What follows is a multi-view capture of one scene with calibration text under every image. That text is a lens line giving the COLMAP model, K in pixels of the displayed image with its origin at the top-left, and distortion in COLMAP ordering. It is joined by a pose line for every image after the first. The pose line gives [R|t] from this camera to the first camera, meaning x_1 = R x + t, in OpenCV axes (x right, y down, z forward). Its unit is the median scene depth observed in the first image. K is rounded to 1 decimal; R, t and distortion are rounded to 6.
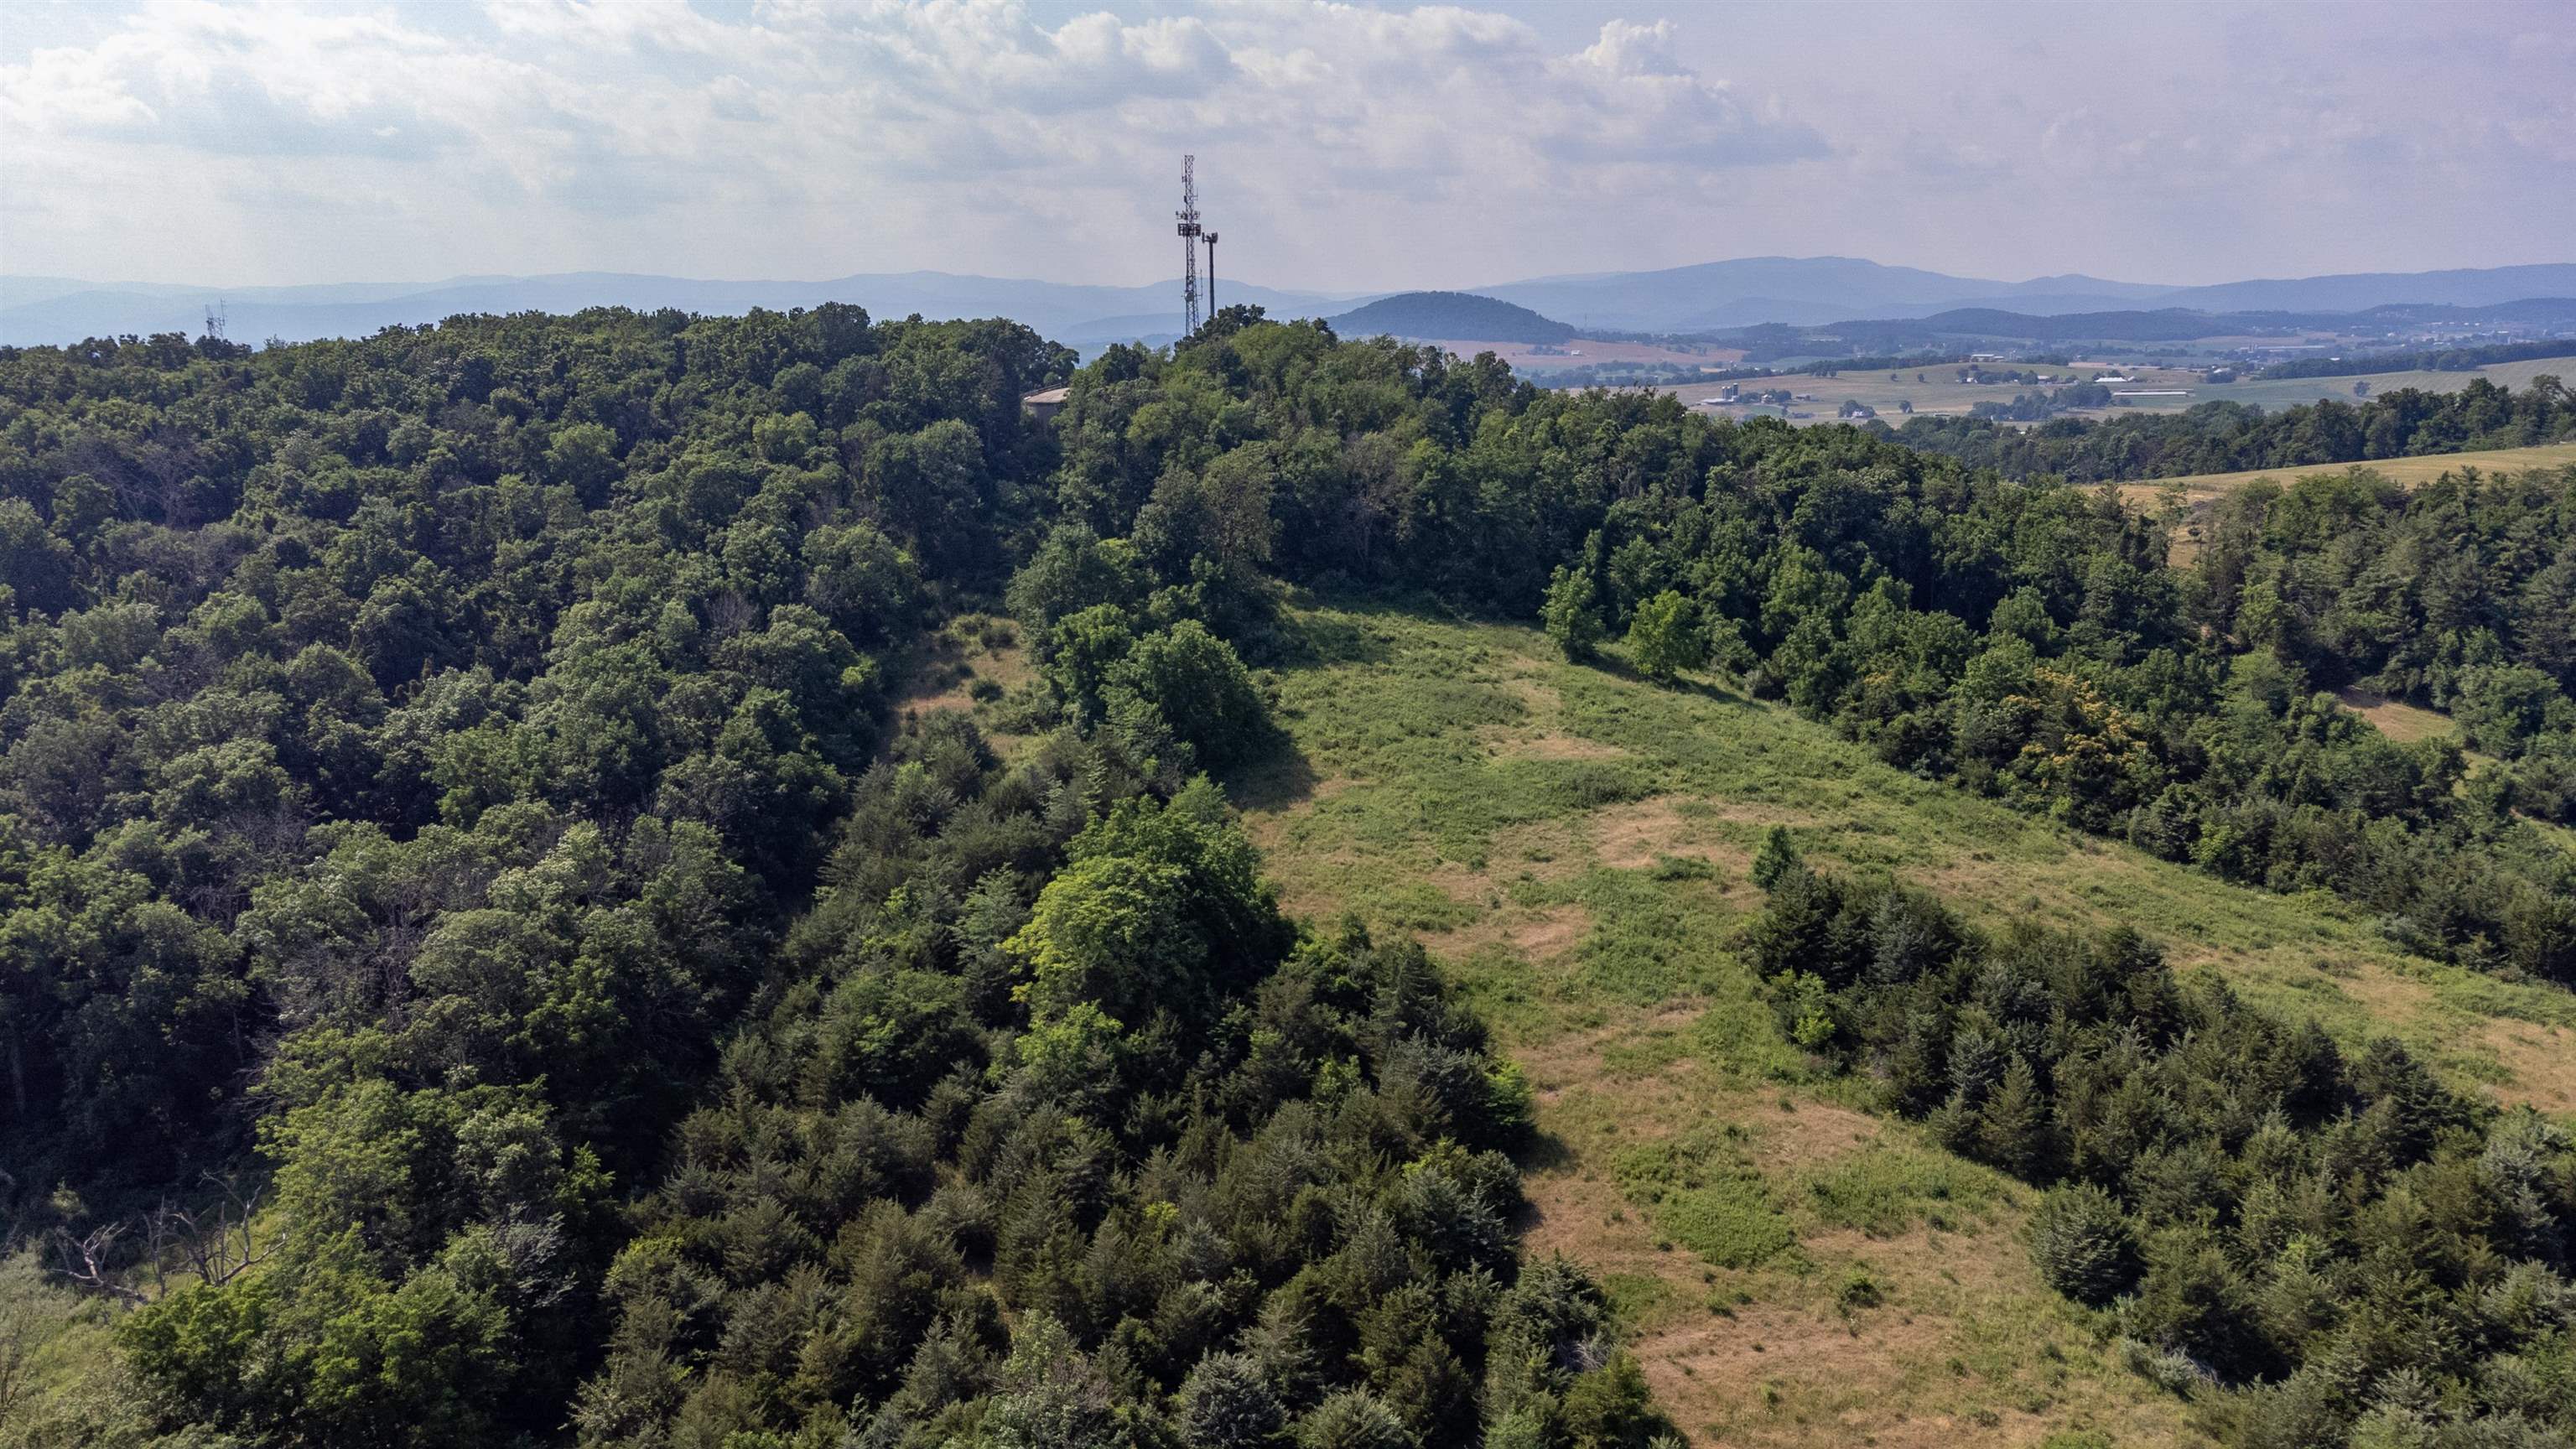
lens RADIAL K [[1917.3, 0, 1295.8], [0, 1917.3, 719.6], [0, 0, 1]] dist [0.002354, 0.081815]
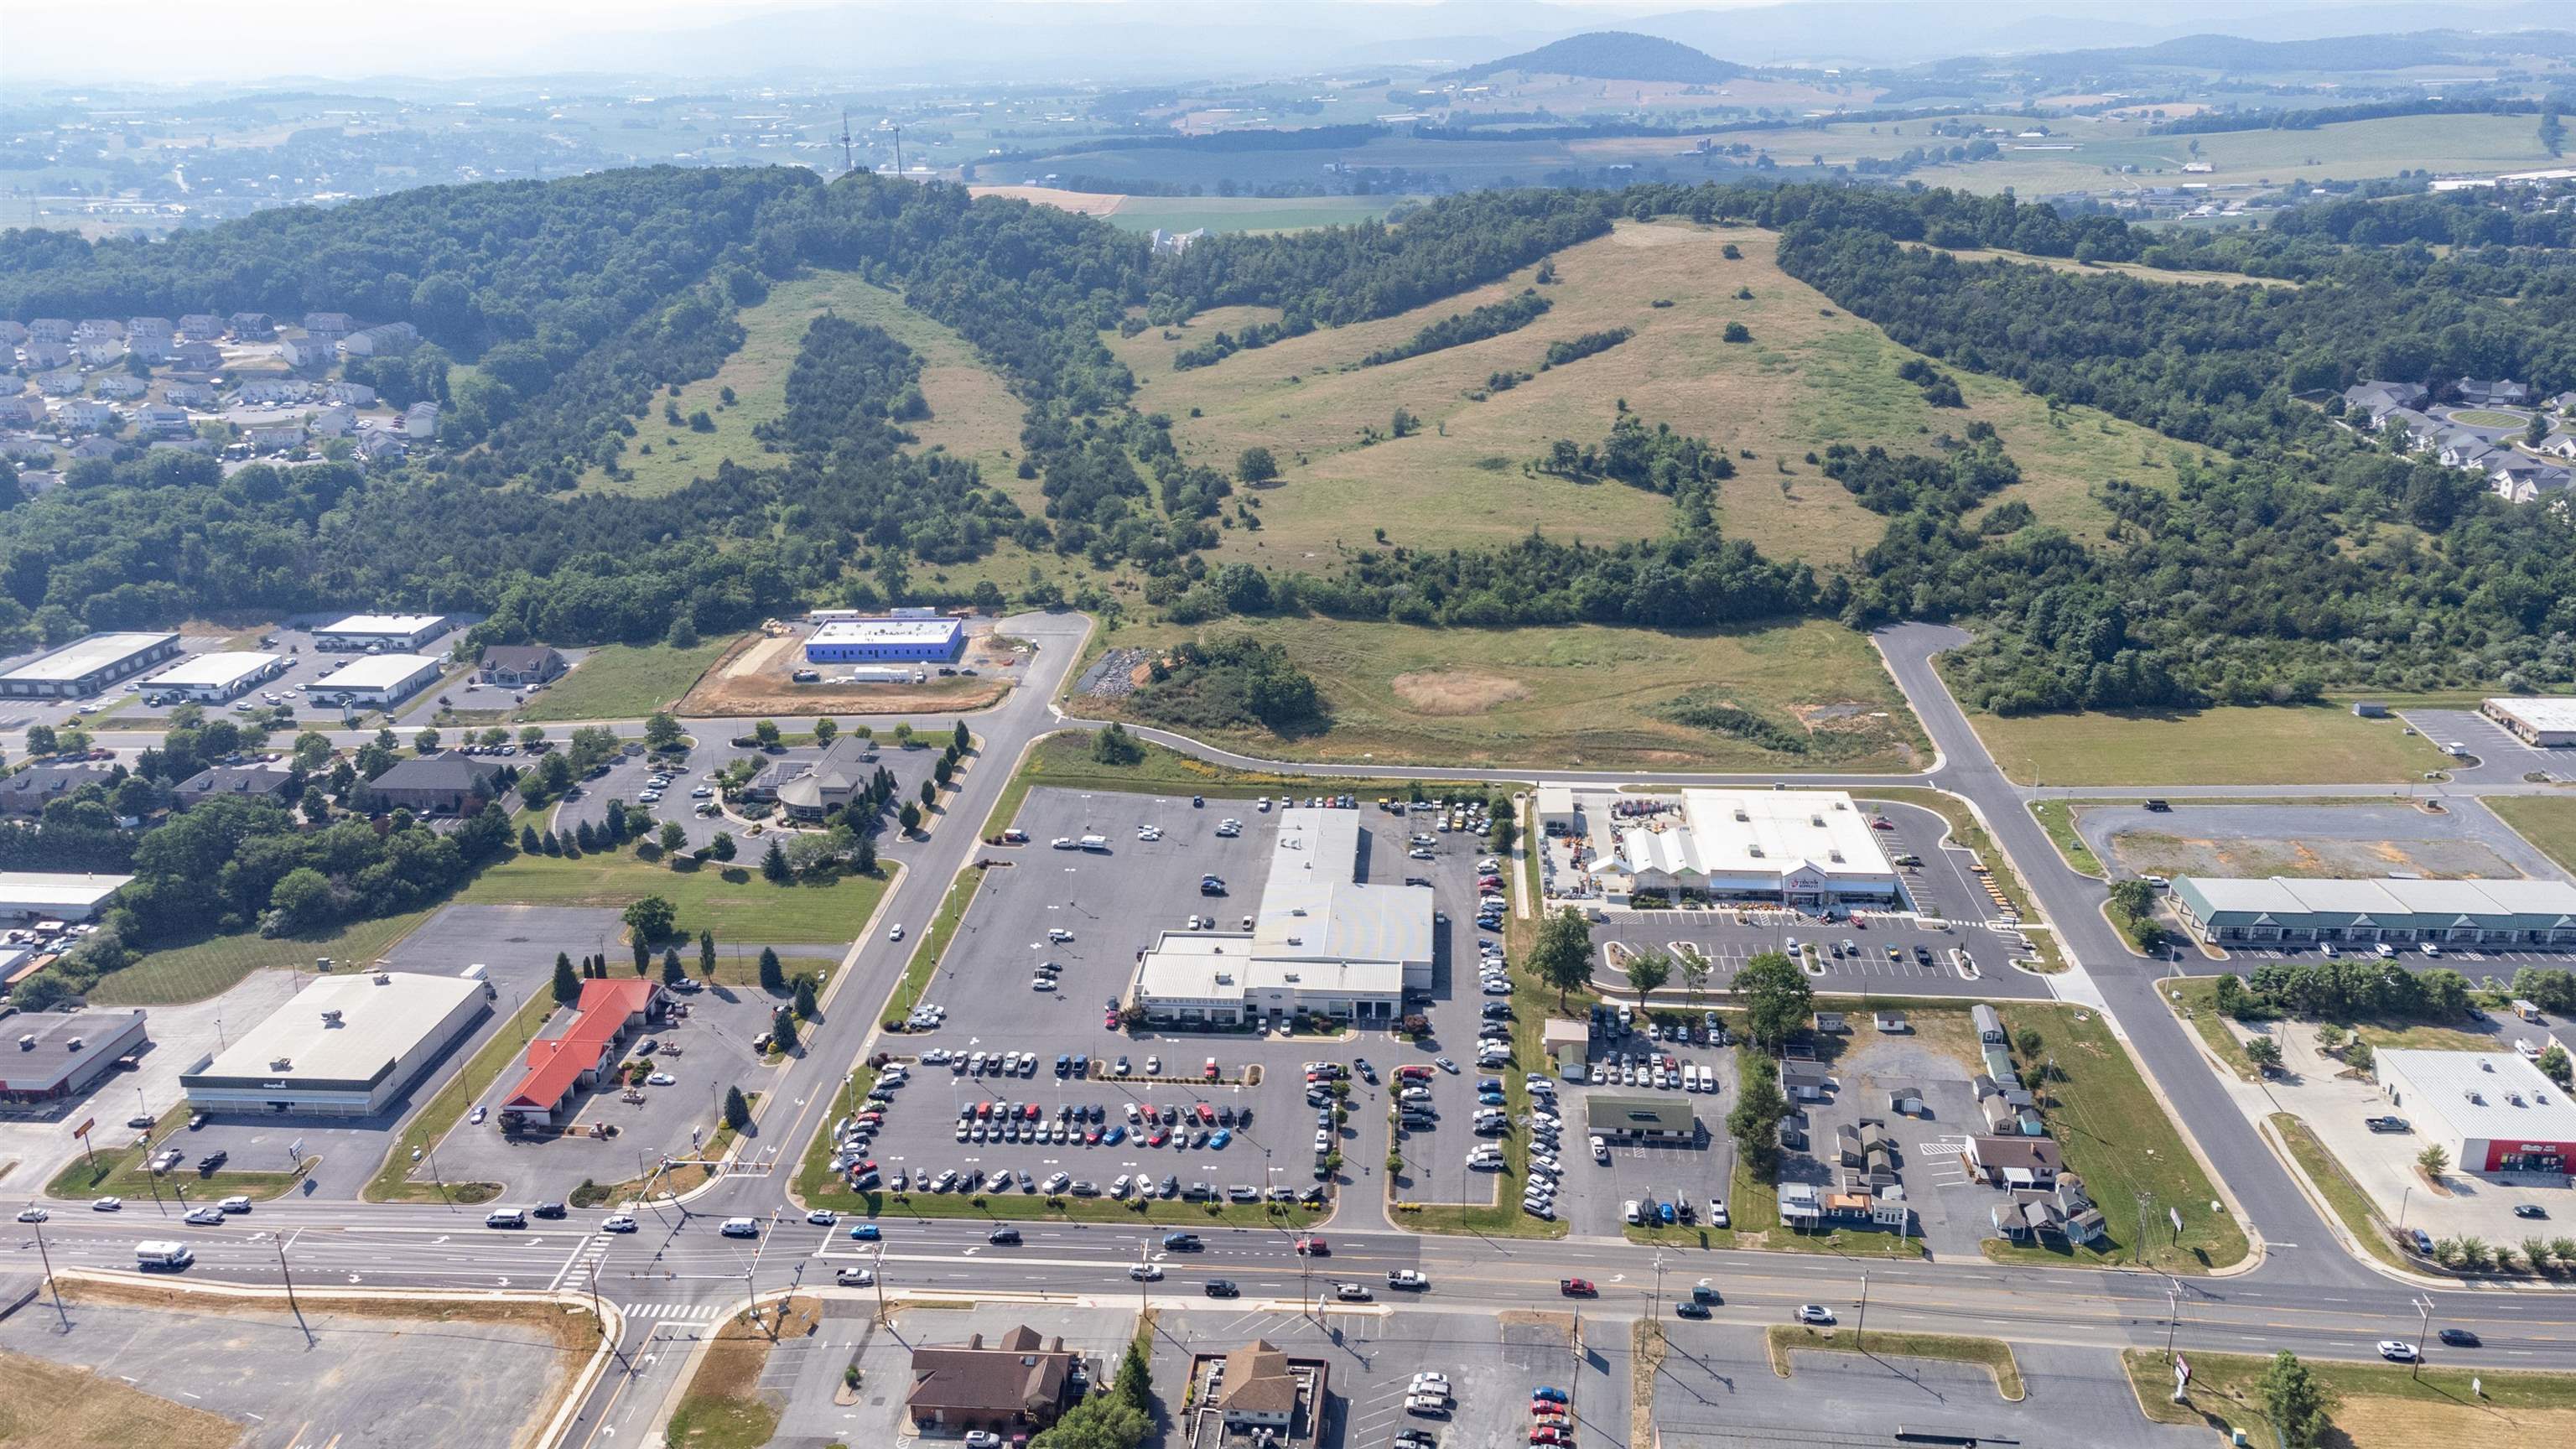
lens RADIAL K [[1917.3, 0, 1295.8], [0, 1917.3, 719.6], [0, 0, 1]] dist [0.002354, 0.081815]
pose [[0.986948, 0.047637, -0.153833, 1.627273], [-0.026450, 0.990226, 0.136942, 0.290913], [0.158853, -0.131085, 0.978561, -2.721324]]
